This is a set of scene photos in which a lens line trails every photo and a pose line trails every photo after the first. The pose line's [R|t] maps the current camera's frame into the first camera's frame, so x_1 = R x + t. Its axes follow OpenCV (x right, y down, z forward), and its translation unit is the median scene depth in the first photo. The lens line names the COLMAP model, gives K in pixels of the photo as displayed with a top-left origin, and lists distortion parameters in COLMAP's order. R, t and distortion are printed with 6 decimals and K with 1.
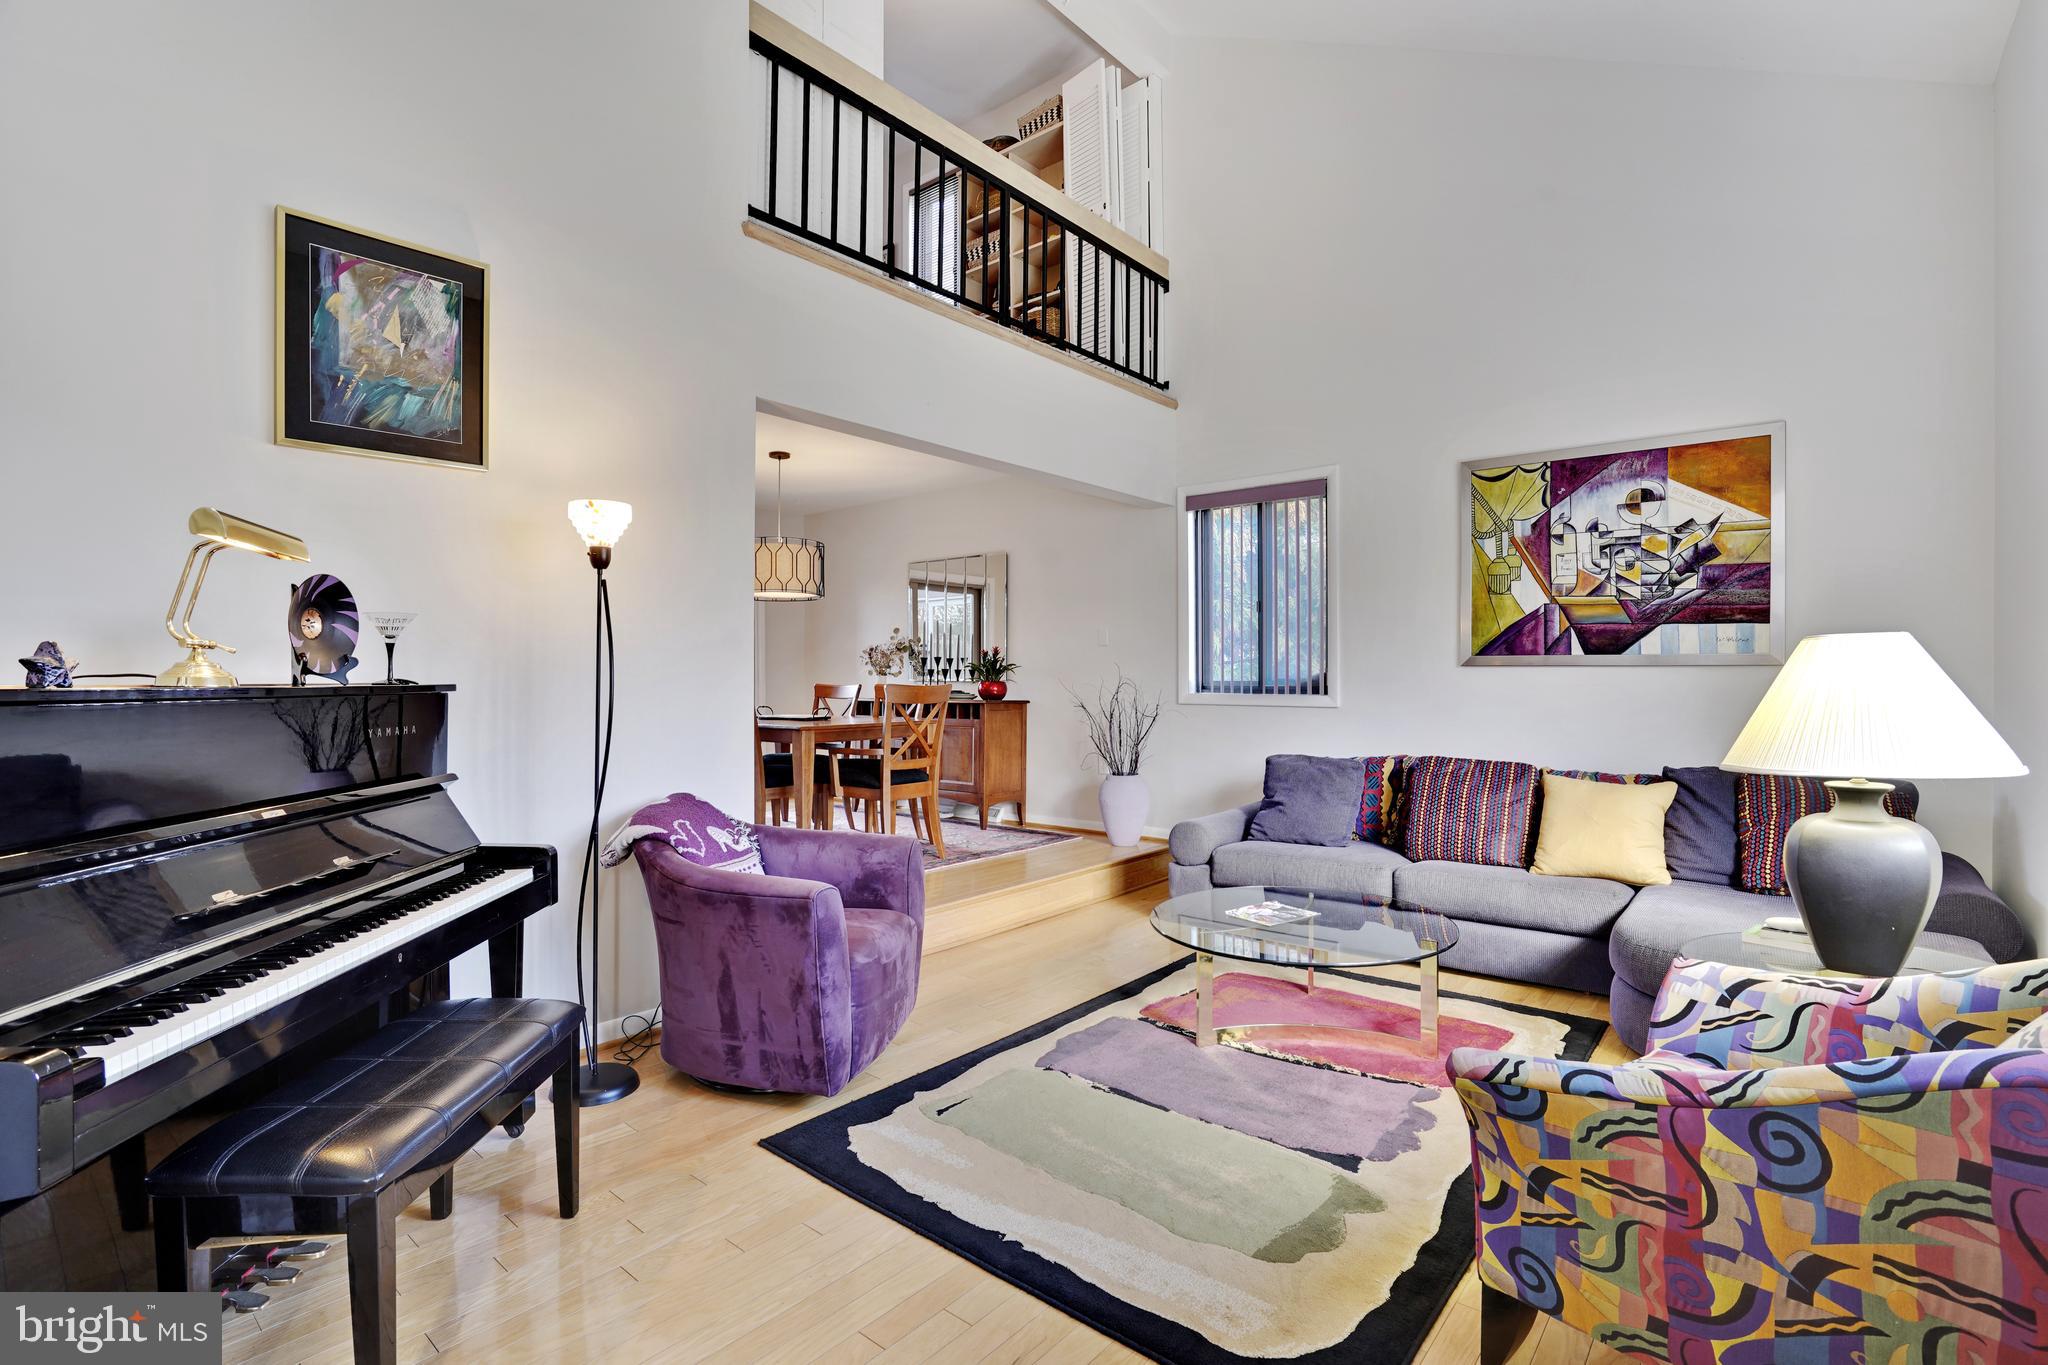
lens RADIAL K [[944.1, 0, 1009.8], [0, 944.1, 681.6], [0, 0, 1]] dist [-0.034913, 0.009058]
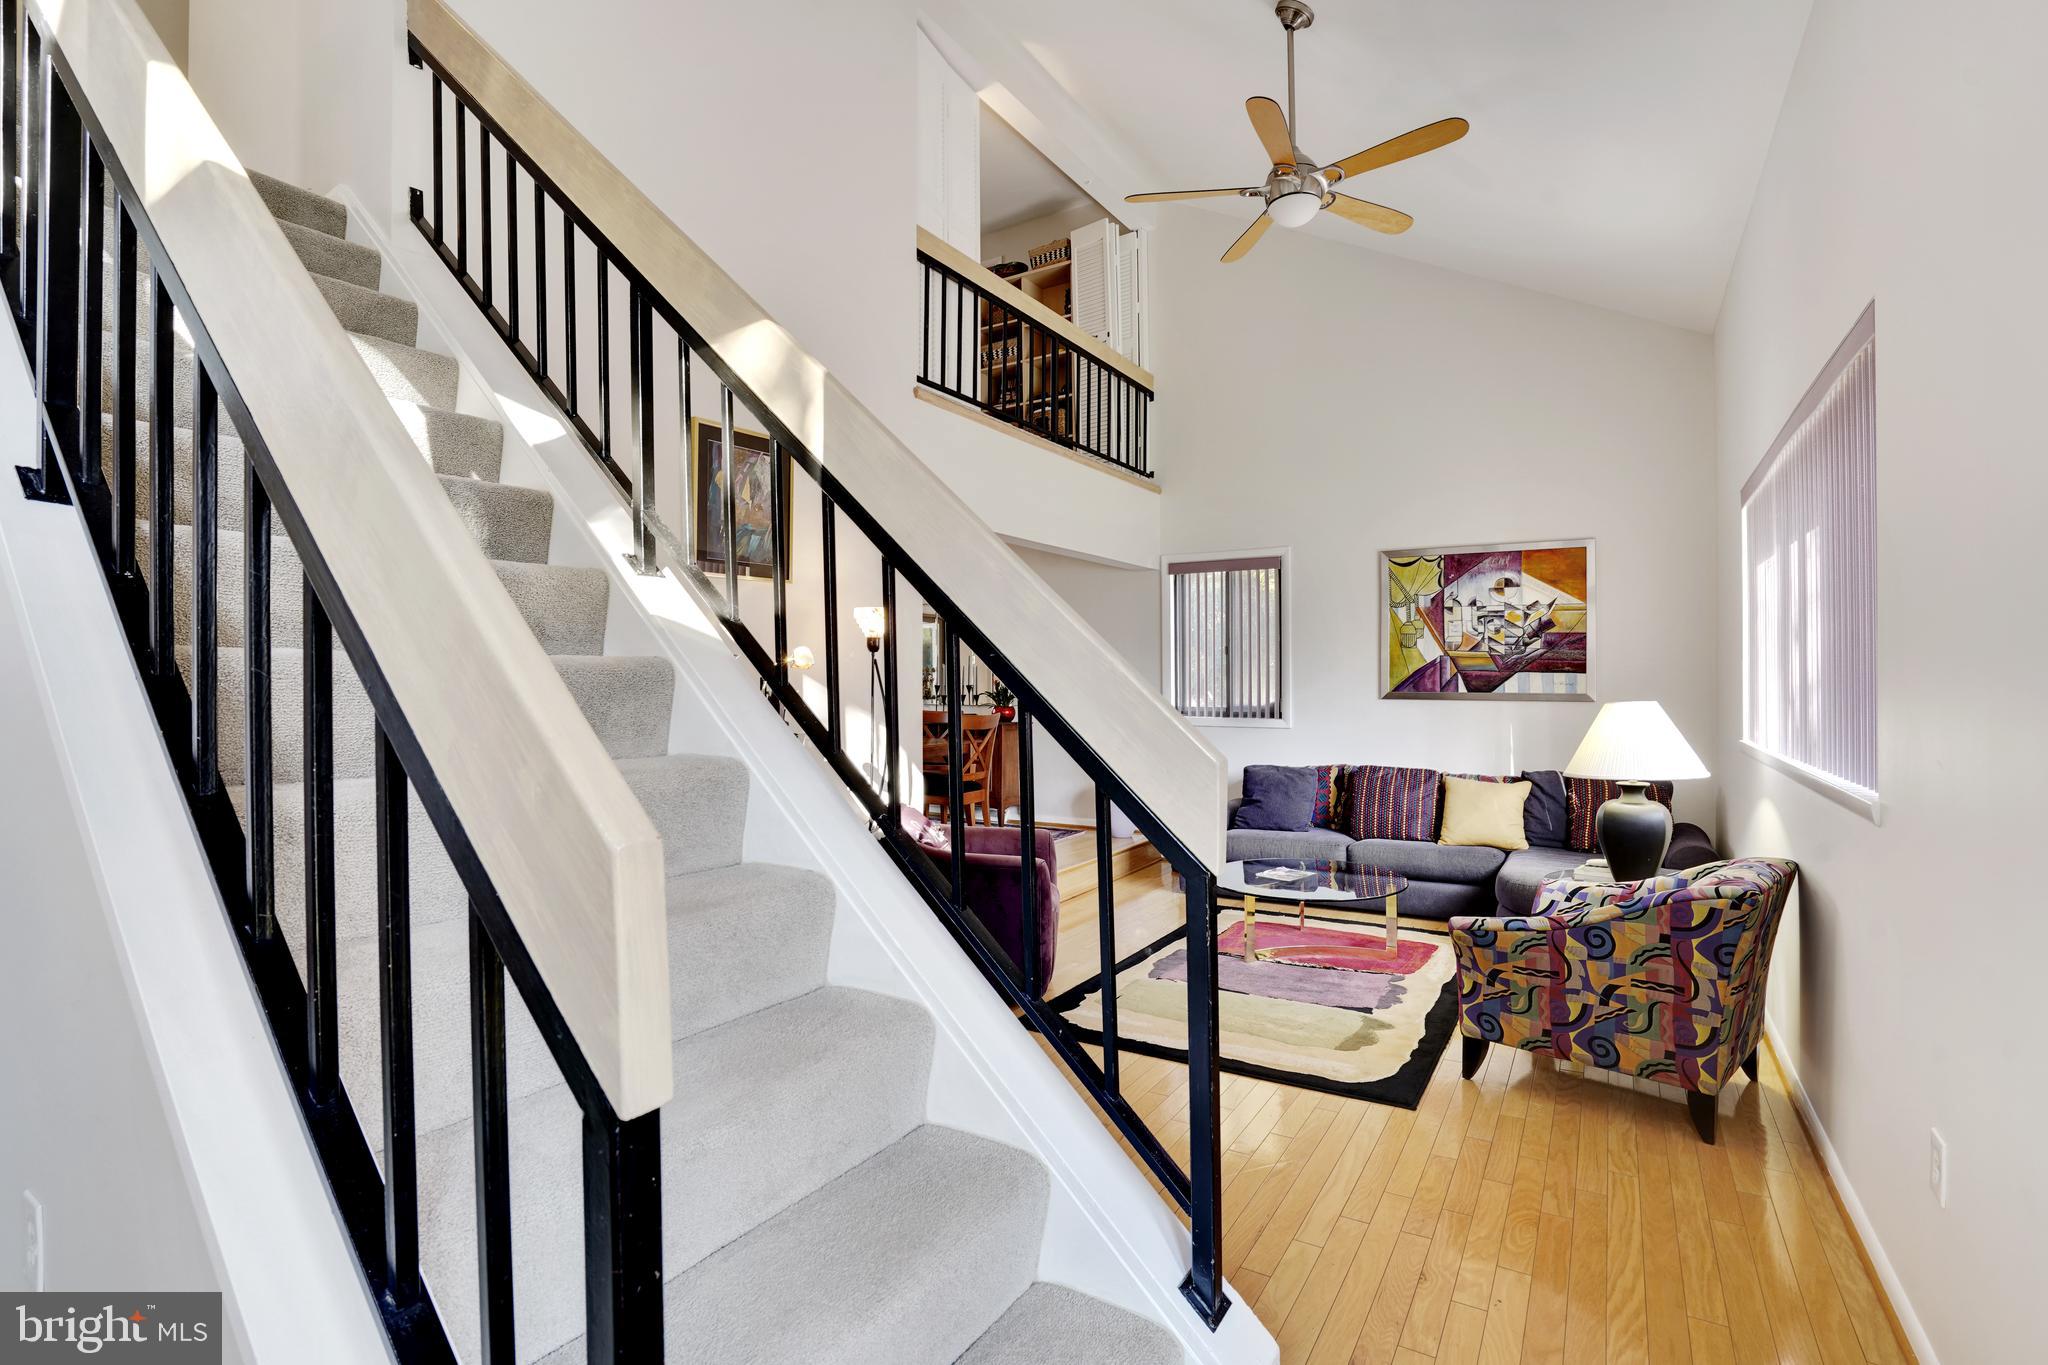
lens RADIAL K [[944.1, 0, 1017.8], [0, 944.1, 679.7], [0, 0, 1]] dist [-0.034913, 0.009058]
pose [[0.989787, -0.002419, 0.142537, -0.288541], [0.003218, 0.999980, -0.005375, -0.046150], [-0.142521, 0.005778, 0.989775, -0.343713]]
